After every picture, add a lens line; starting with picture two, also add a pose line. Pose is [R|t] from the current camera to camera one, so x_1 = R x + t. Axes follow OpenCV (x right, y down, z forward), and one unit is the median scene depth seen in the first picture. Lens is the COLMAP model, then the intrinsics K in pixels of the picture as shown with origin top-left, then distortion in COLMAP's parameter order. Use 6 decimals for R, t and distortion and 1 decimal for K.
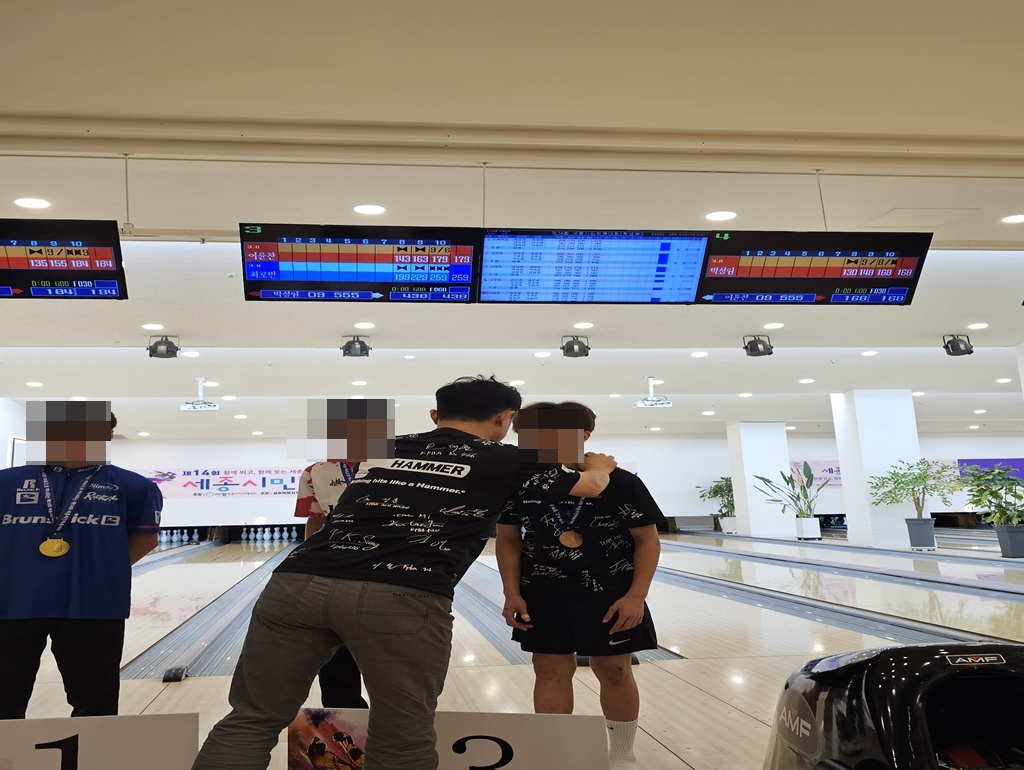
lens RADIAL K [[896.6, 0, 425.9], [0, 896.6, 385.2], [0, 0, 1]] dist [0.074340, -0.001544]
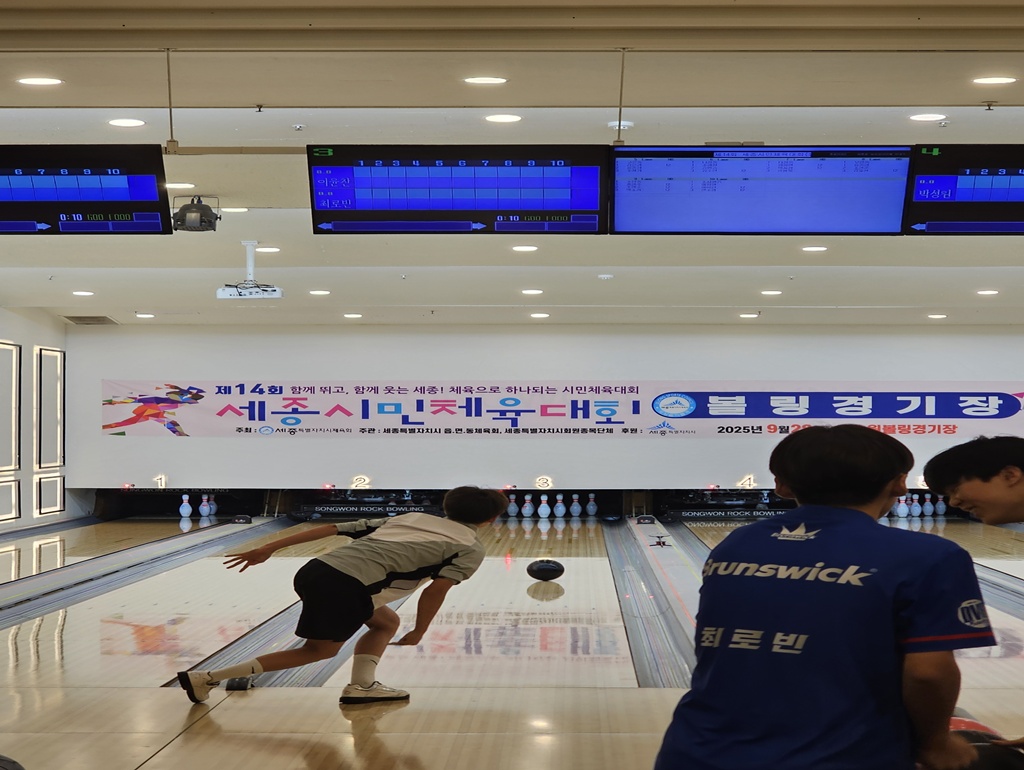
lens RADIAL K [[2082.8, 0, 512.0], [0, 2082.8, 385.0], [0, 0, 1]] dist [-0.555853, 8.097180]
pose [[0.993452, 0.014307, -0.113351, 0.088872], [-0.002068, 0.994218, 0.107362, -0.077640], [0.114232, -0.106424, 0.987737, -0.390296]]
